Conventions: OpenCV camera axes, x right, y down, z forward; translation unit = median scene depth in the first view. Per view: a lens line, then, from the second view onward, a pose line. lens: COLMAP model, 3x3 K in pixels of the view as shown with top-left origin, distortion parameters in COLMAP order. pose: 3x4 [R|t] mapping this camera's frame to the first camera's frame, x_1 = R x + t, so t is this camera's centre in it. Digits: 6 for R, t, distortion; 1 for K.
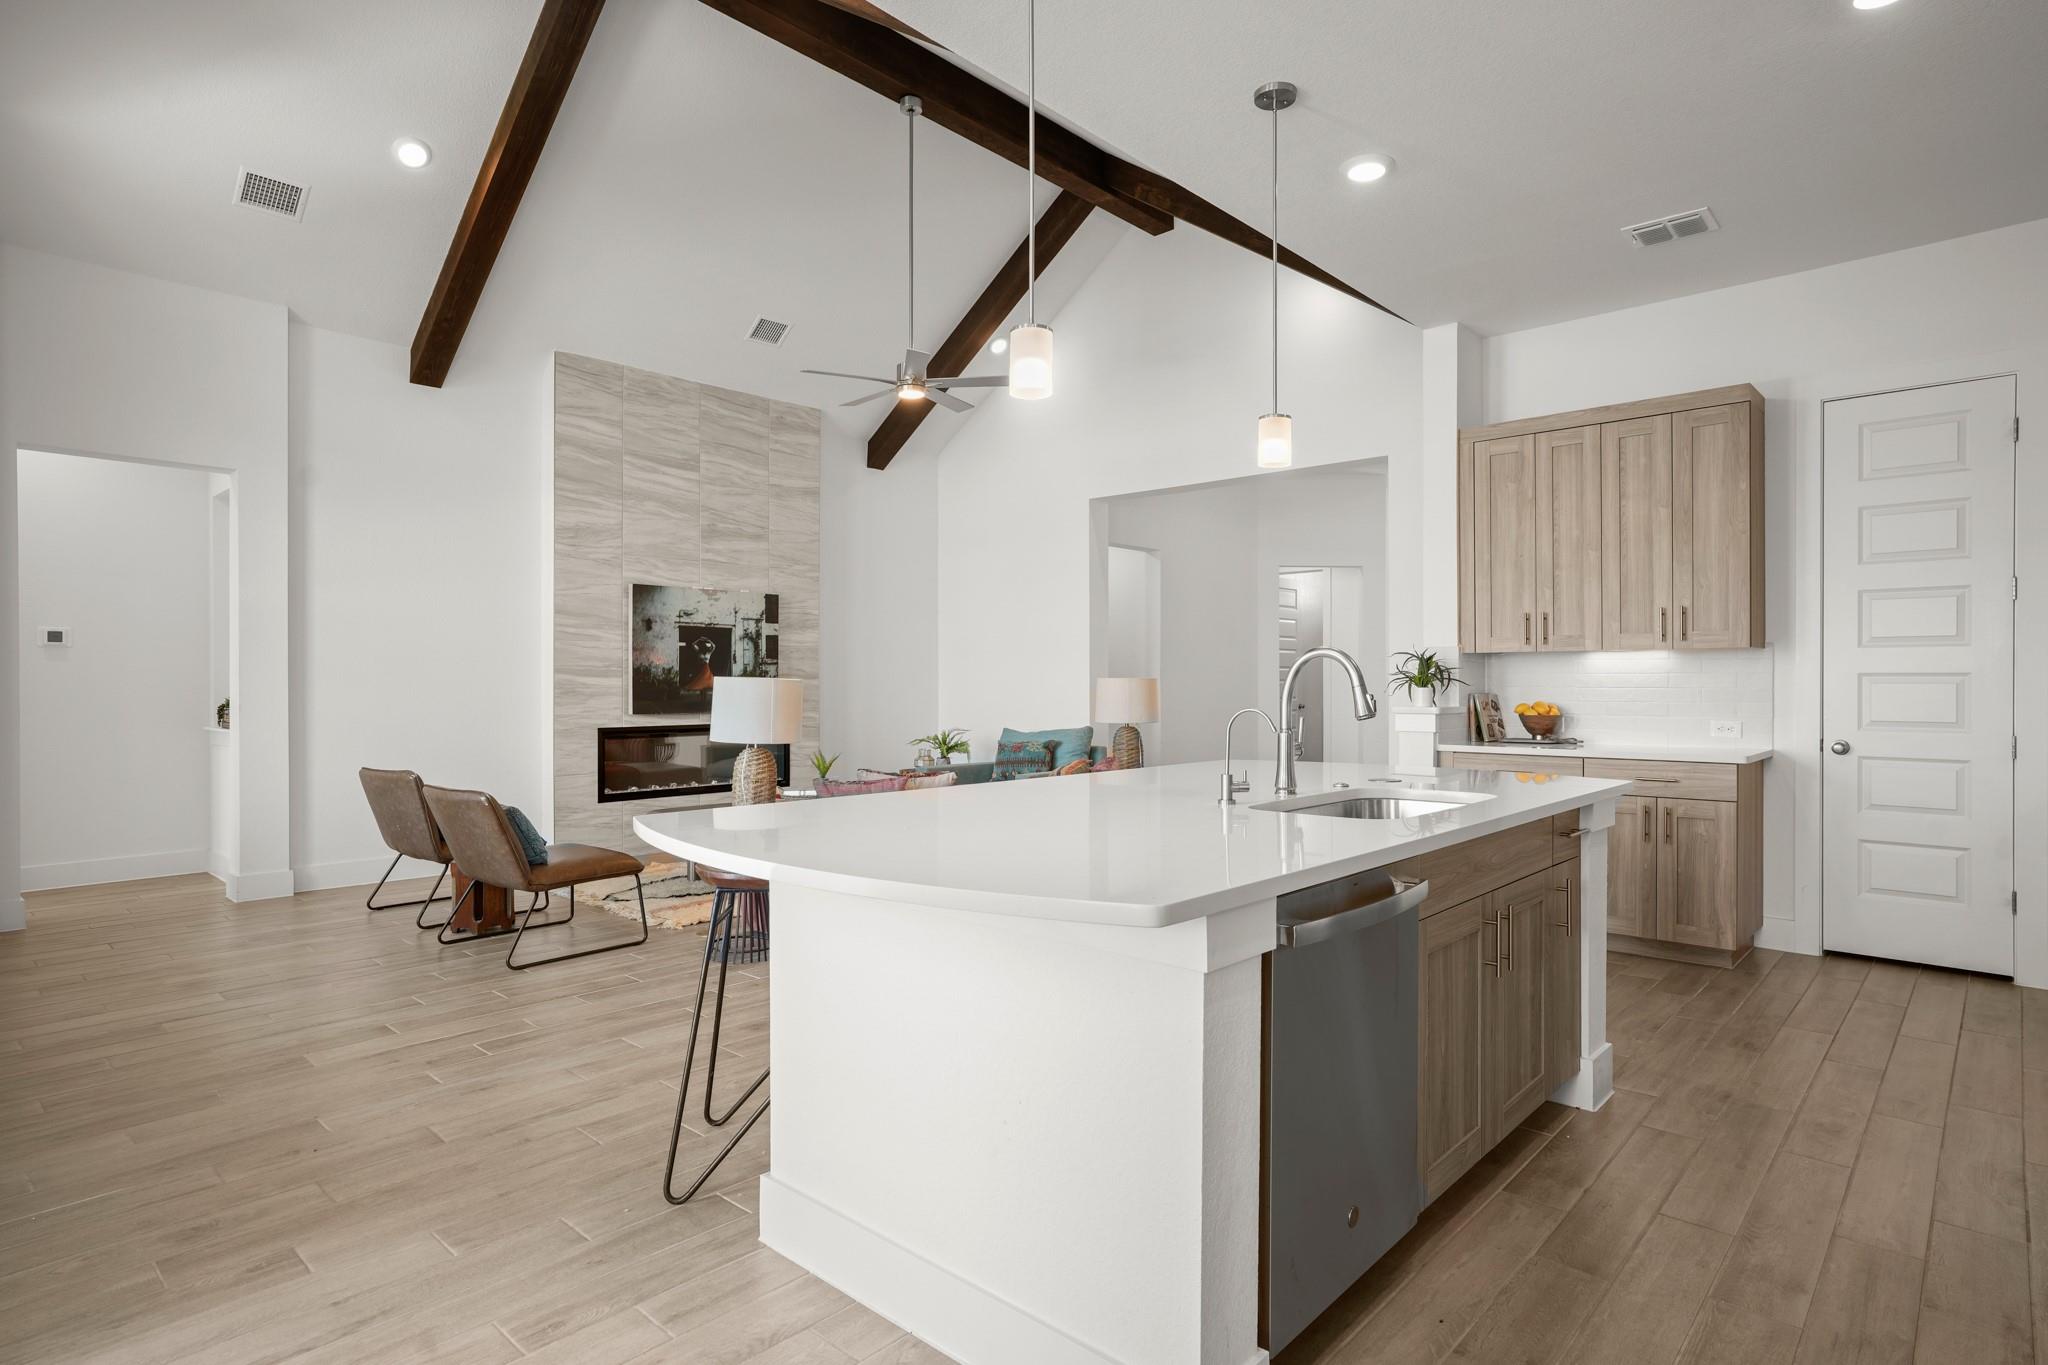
lens RADIAL K [[1076.7, 0, 1015.3], [0, 1076.7, 680.6], [0, 0, 1]] dist [0.000412, 0.006818]
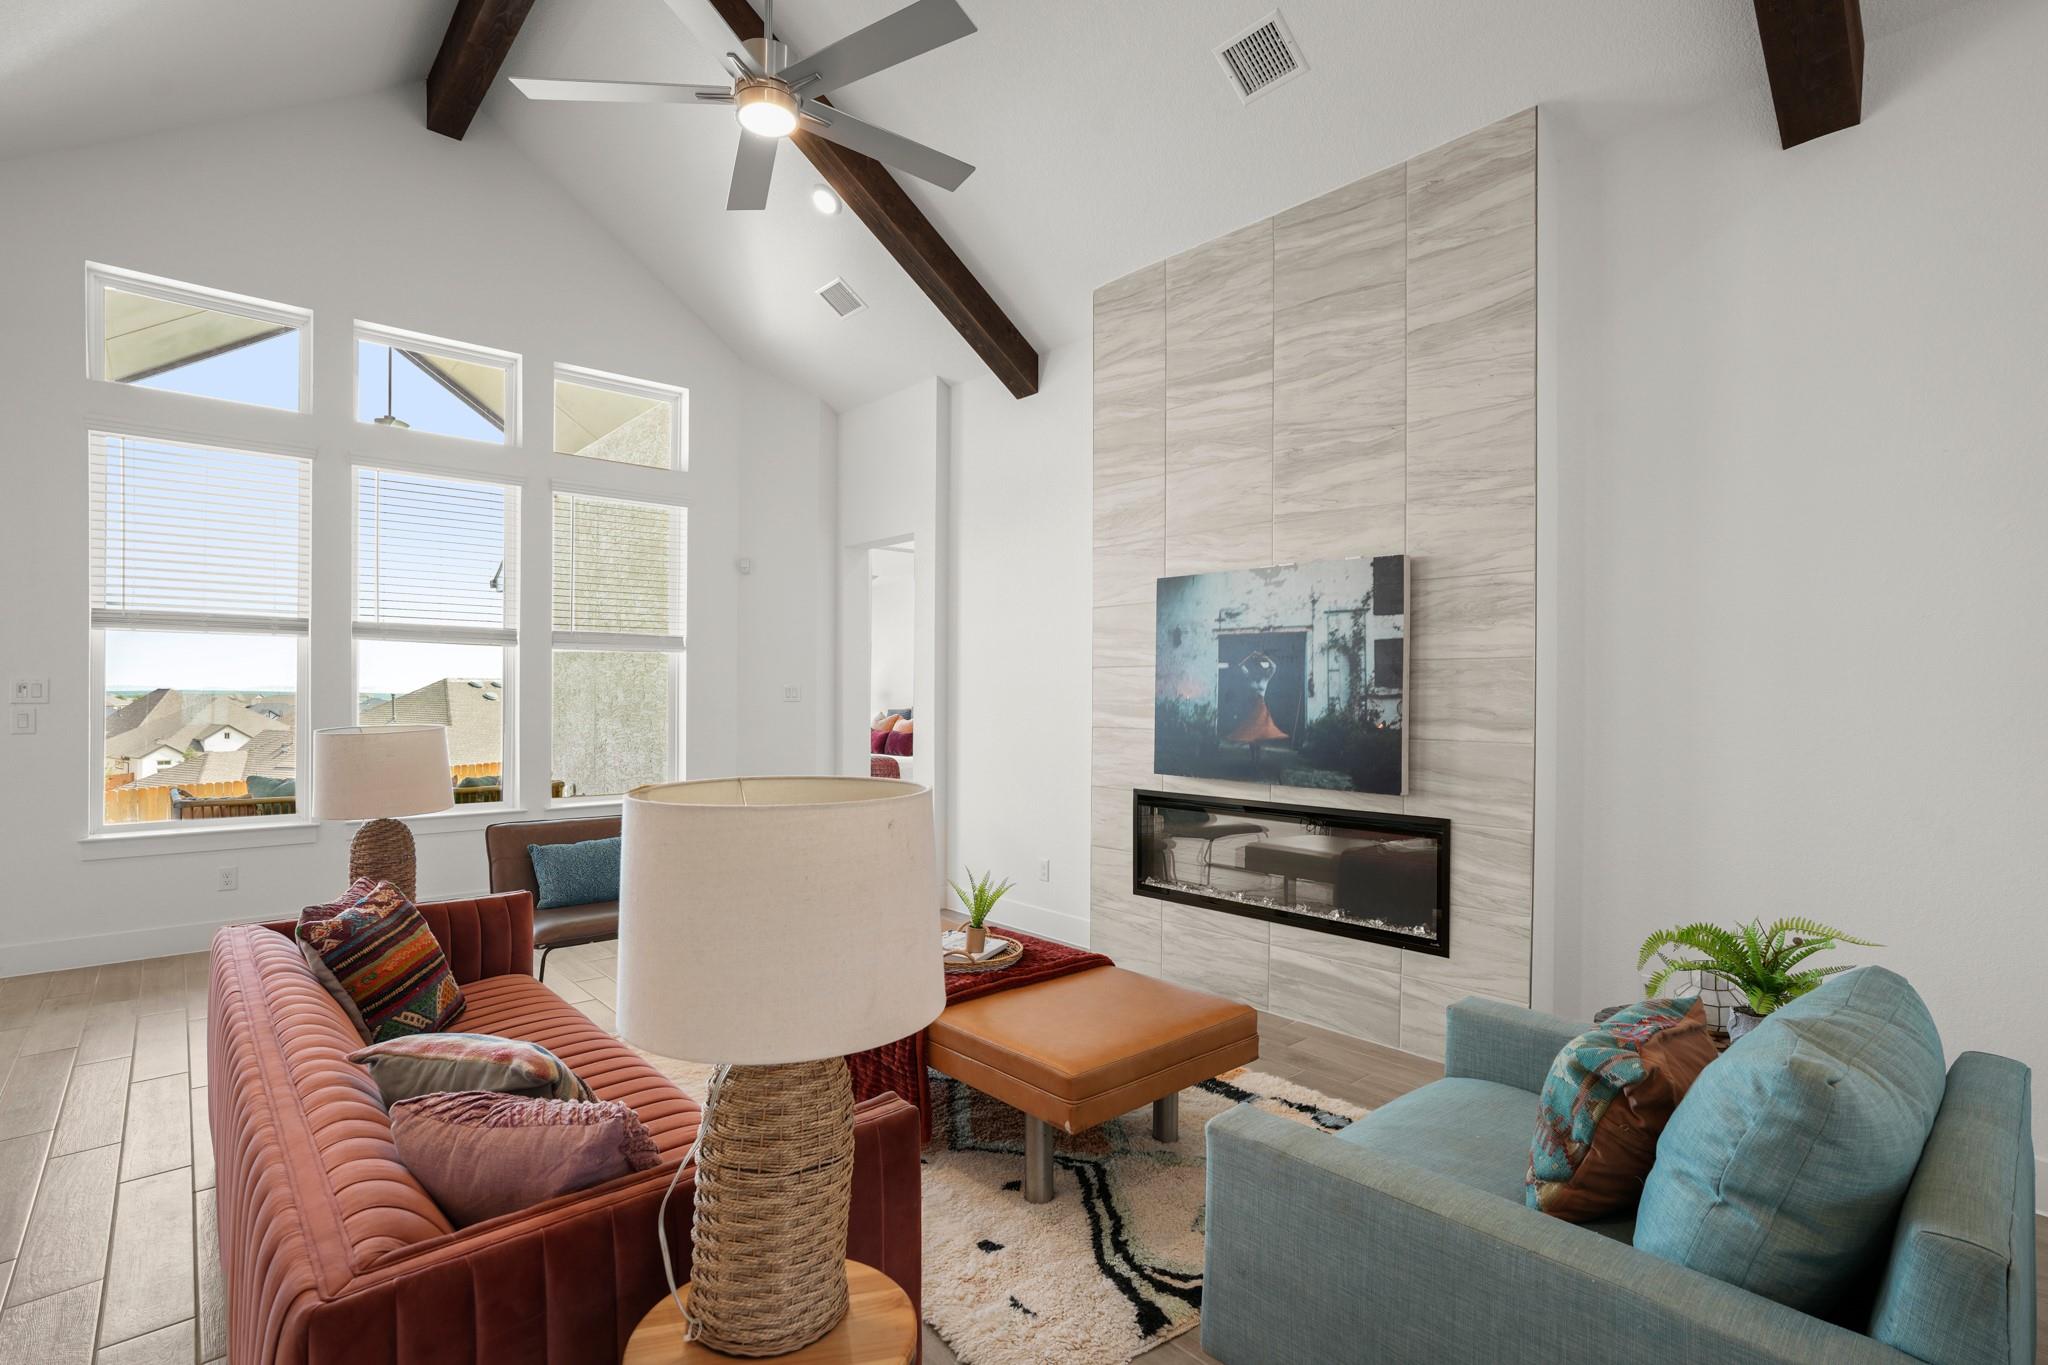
lens RADIAL K [[1004.3, 0, 1027.2], [0, 1004.3, 679.3], [0, 0, 1]] dist [-0.024465, 0.001953]
pose [[-0.098353, -0.007307, -0.995125, 0.271765], [0.000286, 0.999973, -0.007371, -0.022547], [0.995152, -0.001010, -0.098348, 0.973428]]
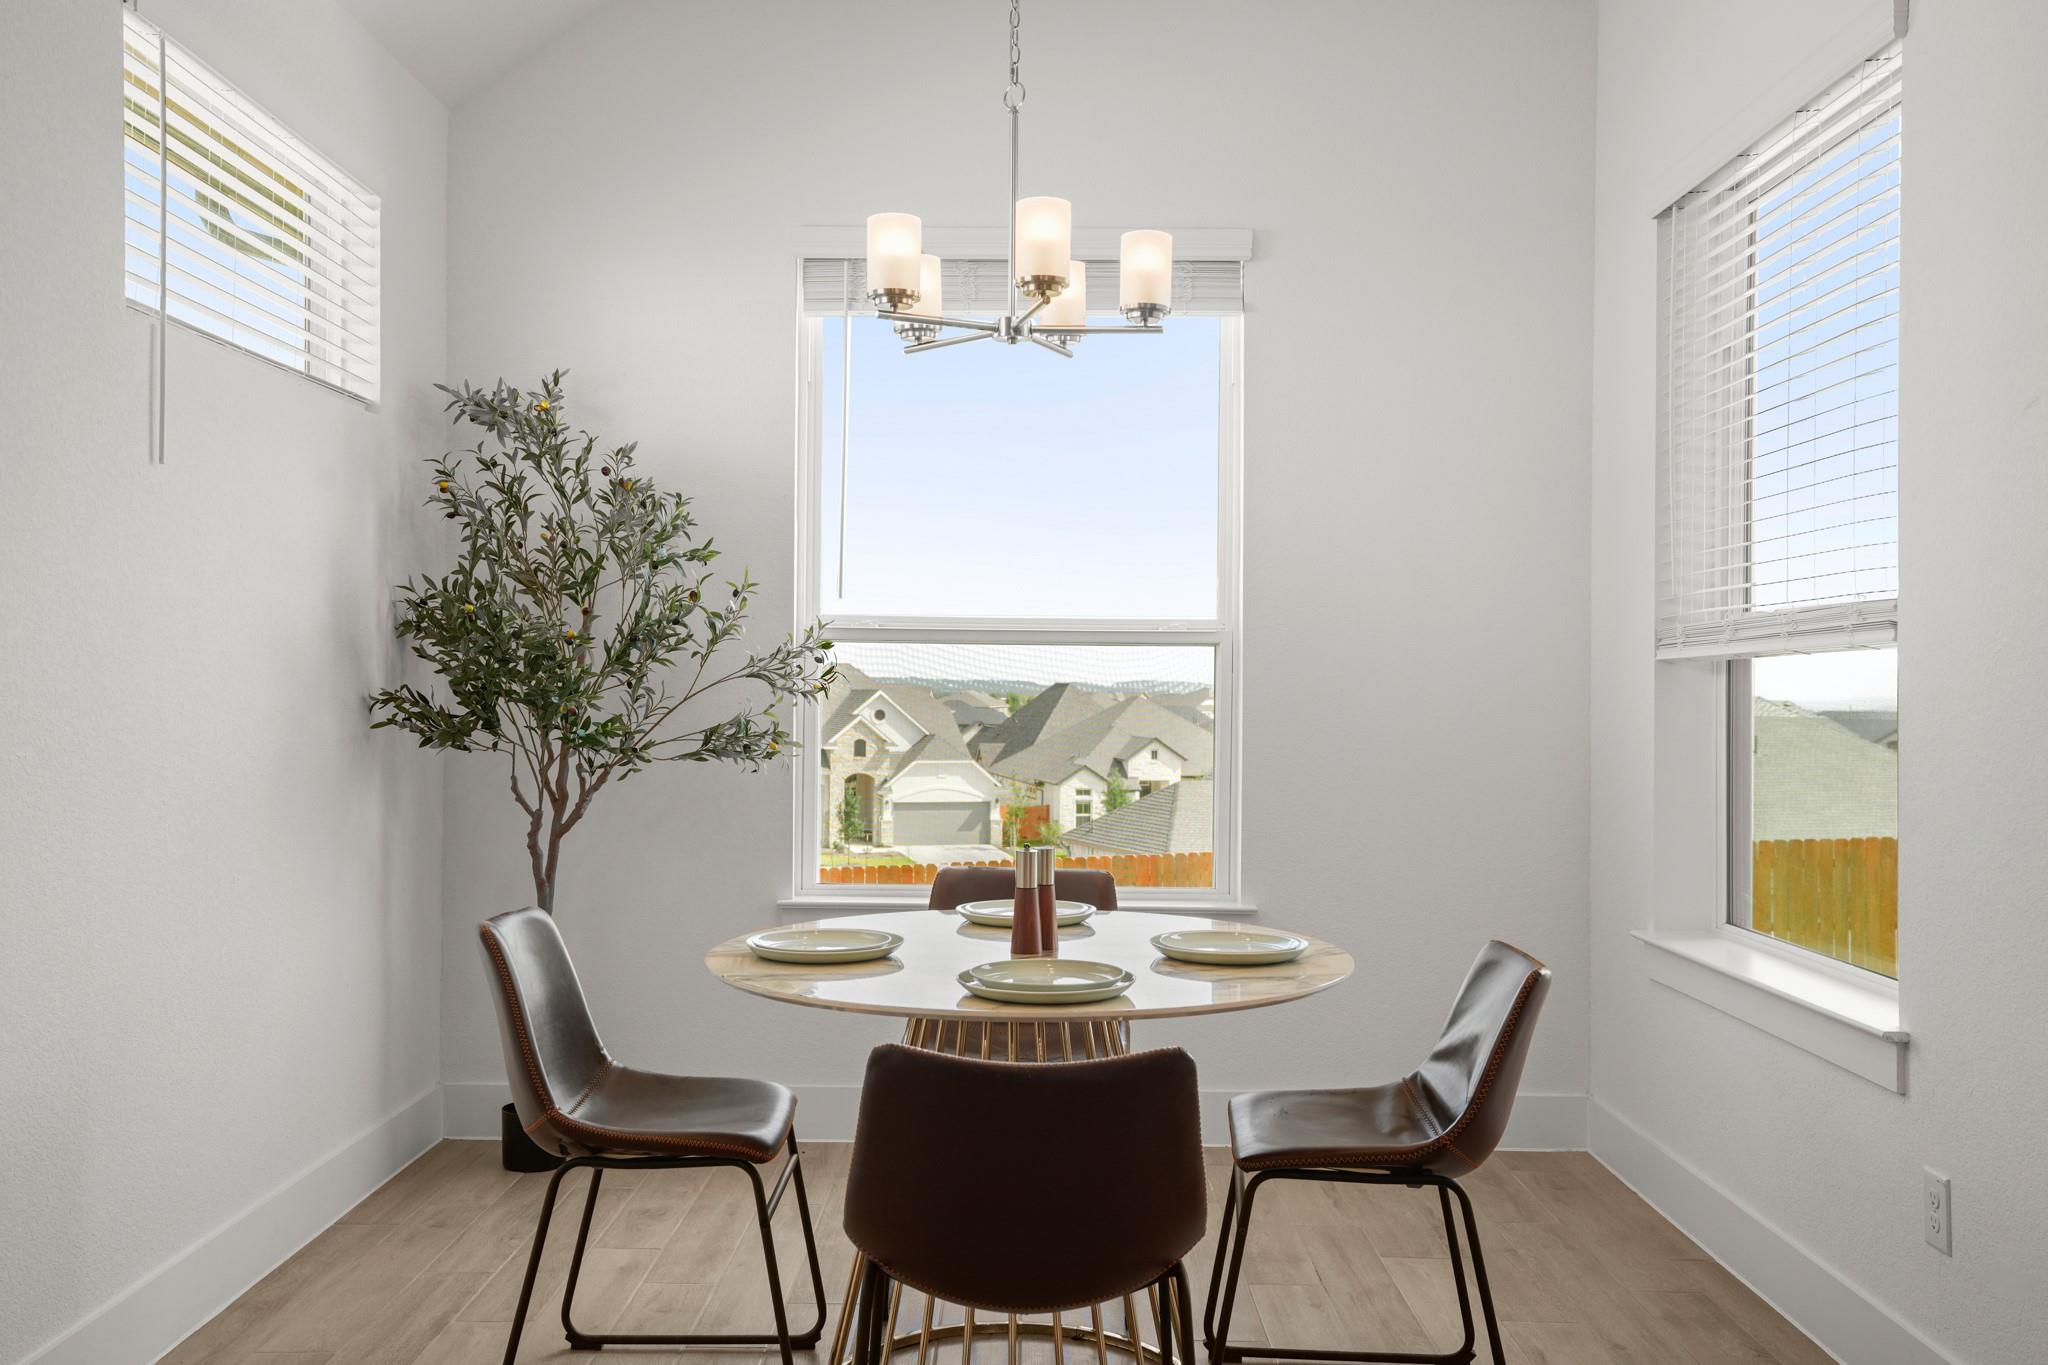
lens RADIAL K [[1806.7, 0, 1020.9], [0, 1806.7, 676.7], [0, 0, 1]] dist [0.010488, 0.003602]
pose [[-0.725433, -0.009269, -0.688230, 0.043396], [-0.009604, 0.999948, -0.003343, 0.000153], [0.688225, 0.004185, -0.725485, 0.166482]]
